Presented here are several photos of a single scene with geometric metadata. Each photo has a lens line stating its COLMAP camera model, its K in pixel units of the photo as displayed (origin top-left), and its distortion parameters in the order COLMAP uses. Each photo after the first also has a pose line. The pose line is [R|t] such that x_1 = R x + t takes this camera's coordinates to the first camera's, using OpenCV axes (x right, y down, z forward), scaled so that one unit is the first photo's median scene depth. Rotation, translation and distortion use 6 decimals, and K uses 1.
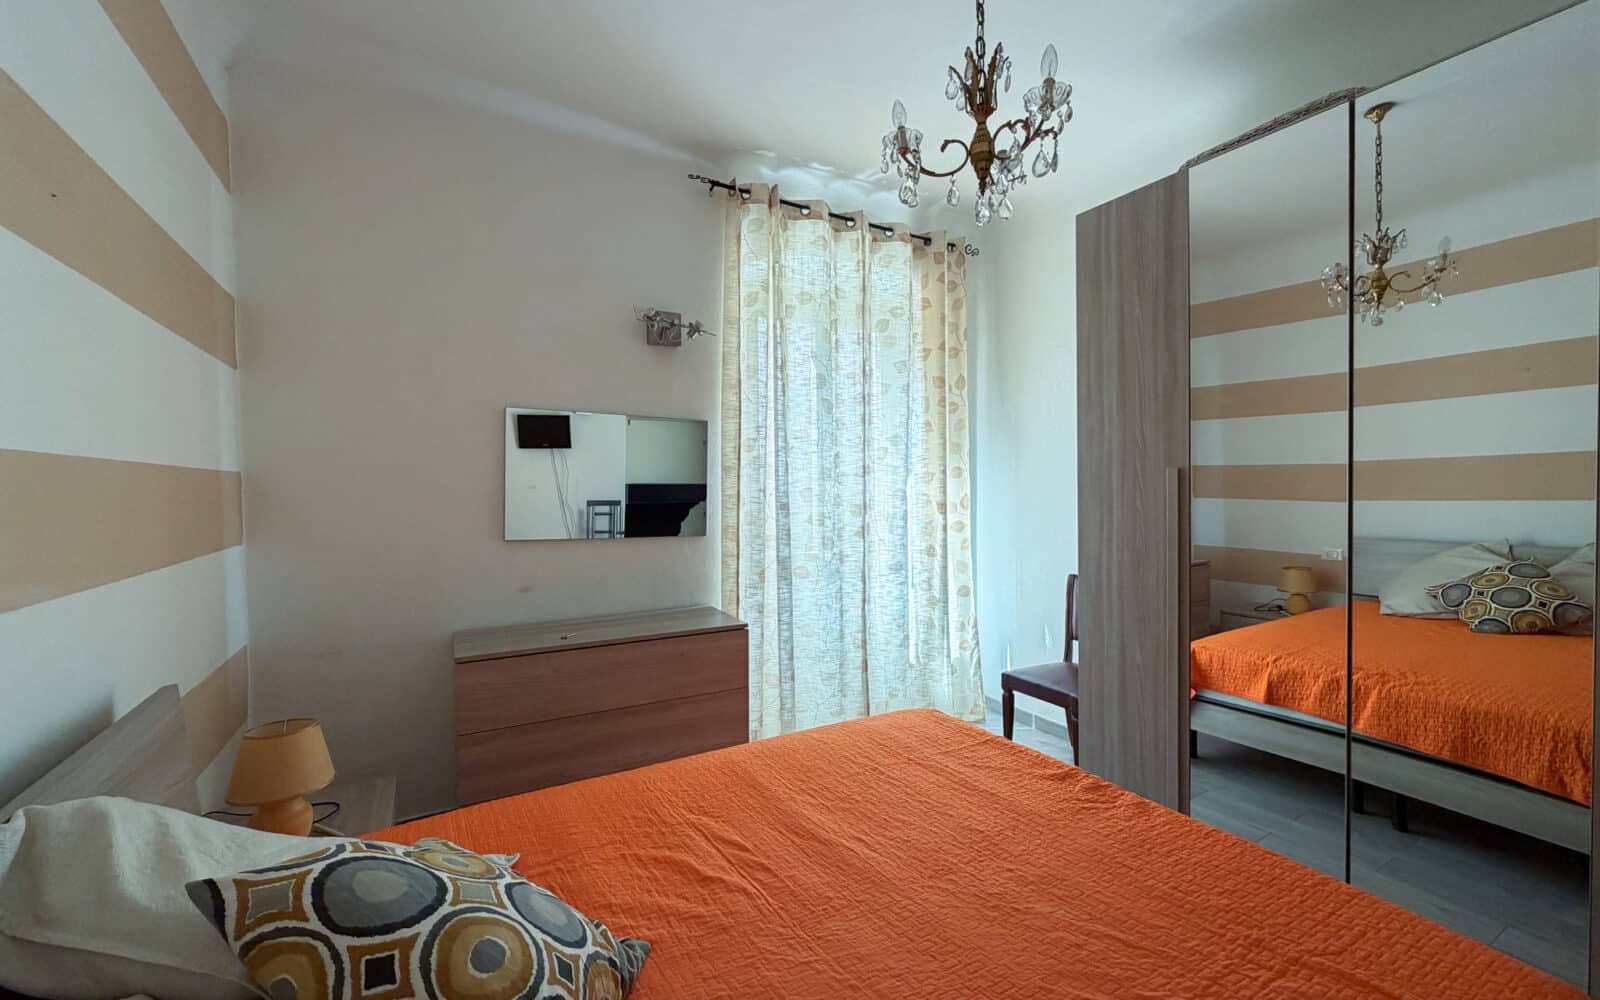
lens RADIAL K [[649.1, 0, 791.6], [0, 649.1, 496.0], [0, 0, 1]] dist [-0.001247, -0.000142]
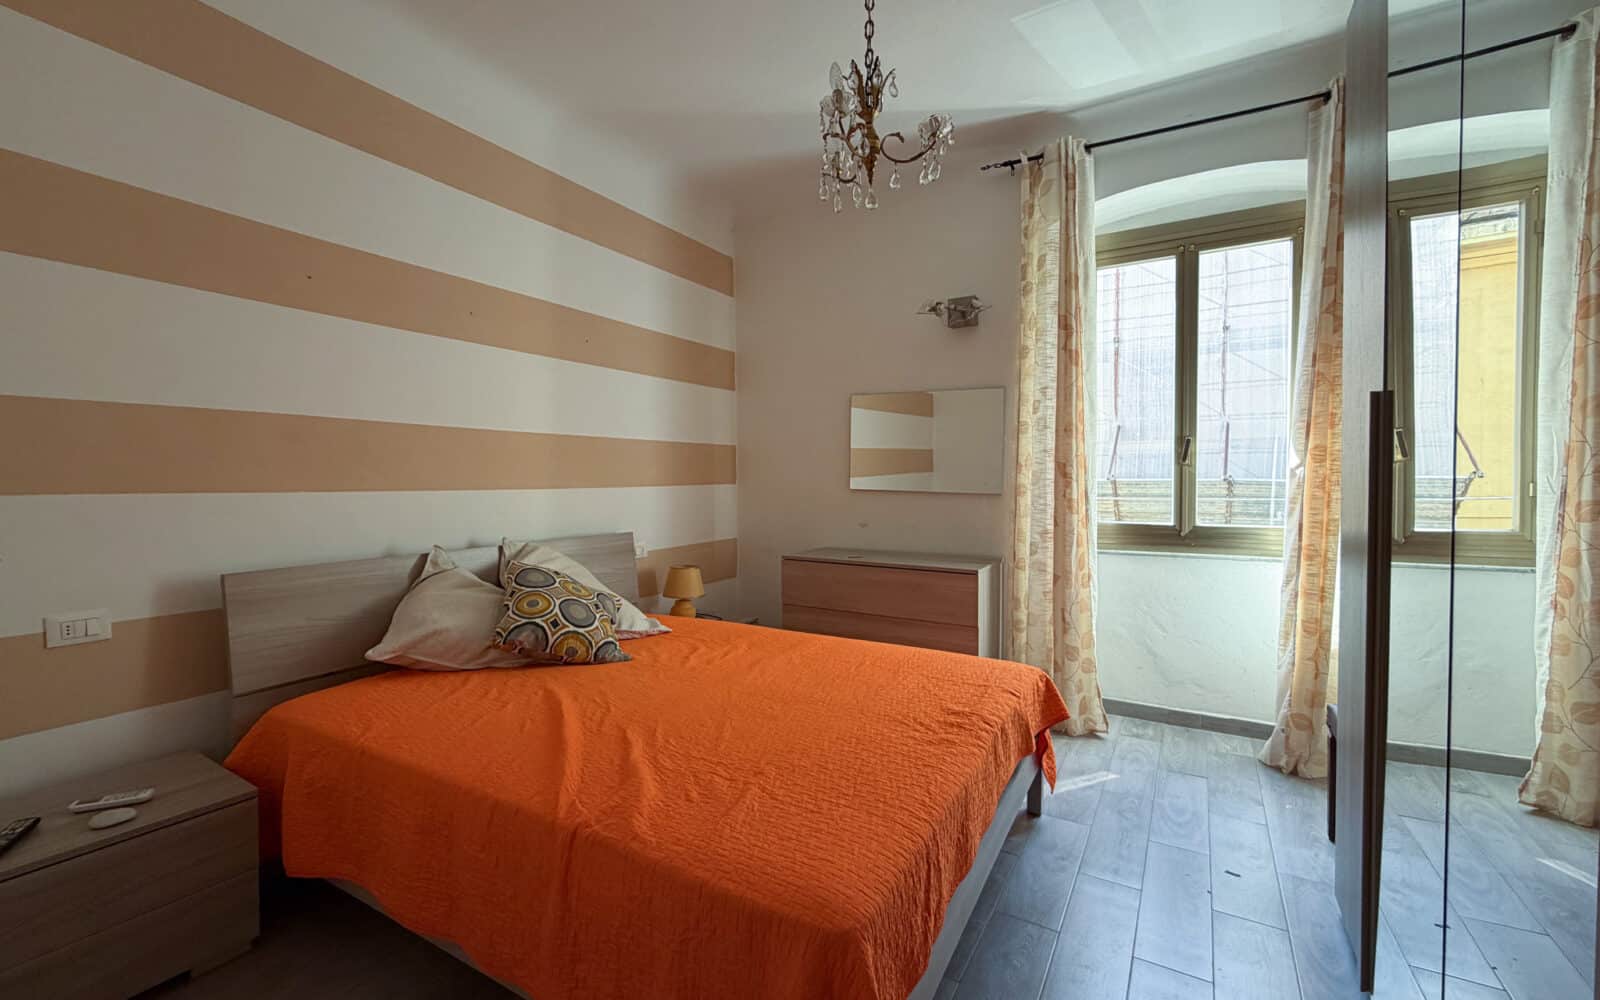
lens RADIAL K [[649.1, 0, 791.6], [0, 649.1, 496.0], [0, 0, 1]] dist [-0.001247, -0.000142]
pose [[0.474185, 0.024724, -0.880078, 0.912604], [-0.023718, 0.999602, 0.015303, 0.075824], [0.880106, 0.013618, 0.474583, 0.246254]]
